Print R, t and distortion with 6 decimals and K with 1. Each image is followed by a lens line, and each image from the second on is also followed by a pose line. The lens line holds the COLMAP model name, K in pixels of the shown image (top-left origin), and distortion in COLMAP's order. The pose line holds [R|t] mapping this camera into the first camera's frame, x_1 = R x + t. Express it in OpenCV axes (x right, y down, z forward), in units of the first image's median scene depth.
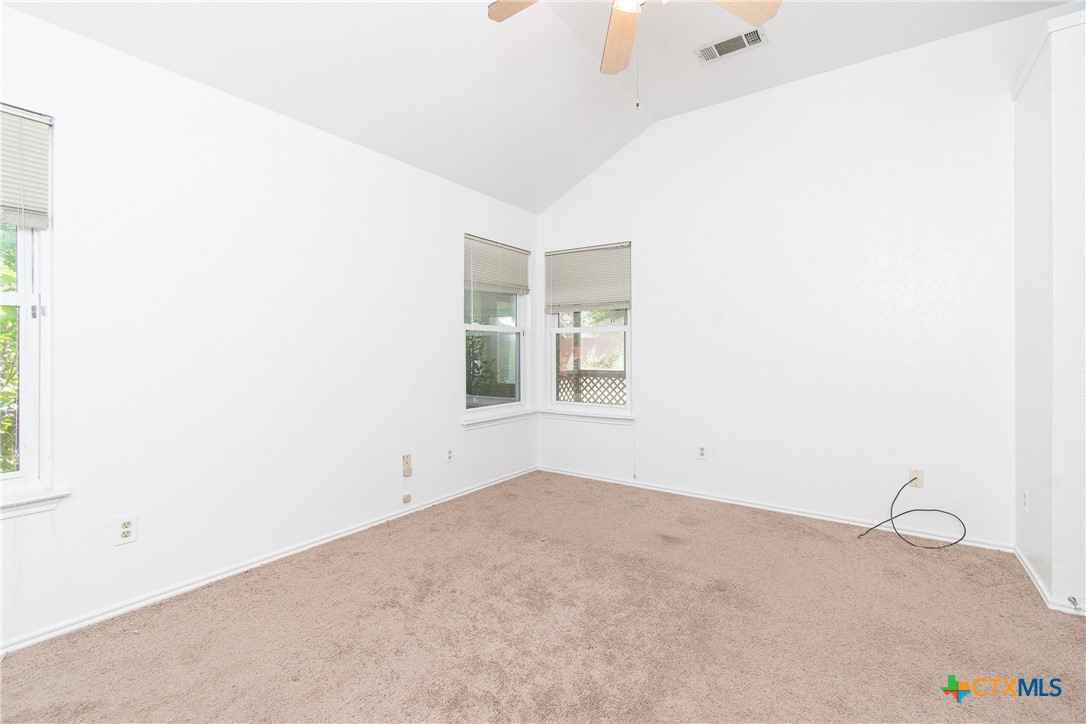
lens RADIAL K [[488.0, 0, 542.1], [0, 488.0, 343.4], [0, 0, 1]] dist [-0.000159, -0.000064]
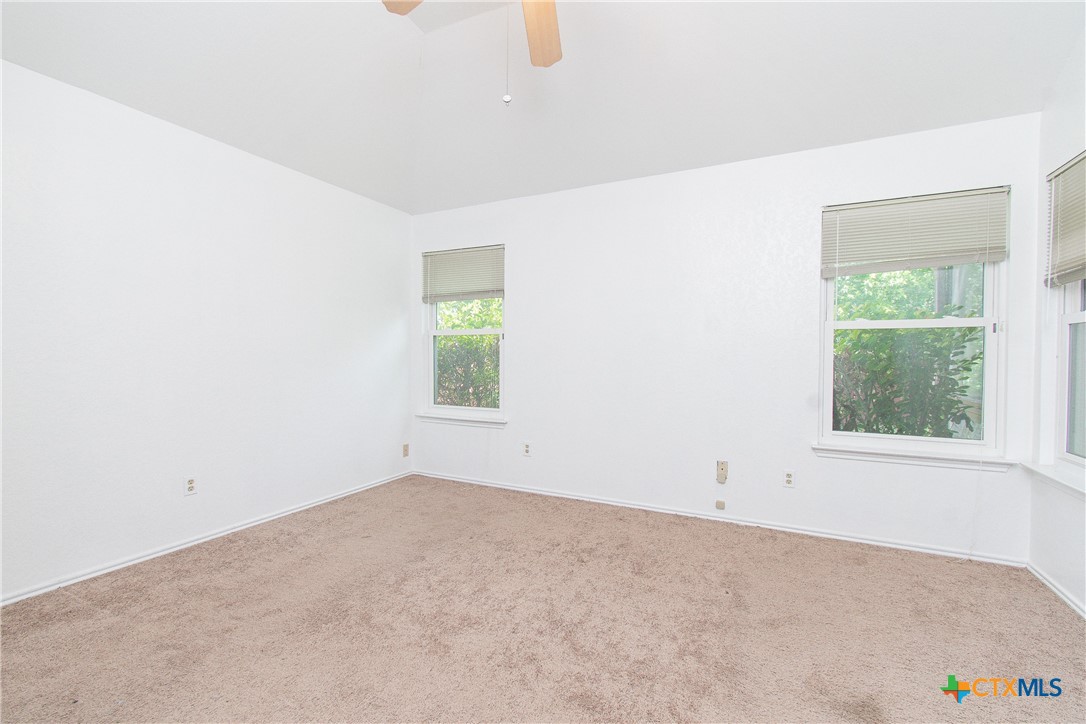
lens RADIAL K [[464.7, 0, 543.0], [0, 464.7, 362.0], [0, 0, 1]] dist [0.000167, 0.000007]
pose [[0.144470, 0.006902, -0.989485, 0.601293], [0.005285, 0.999956, 0.007747, 0.019192], [0.989495, -0.006349, 0.144427, 0.509504]]
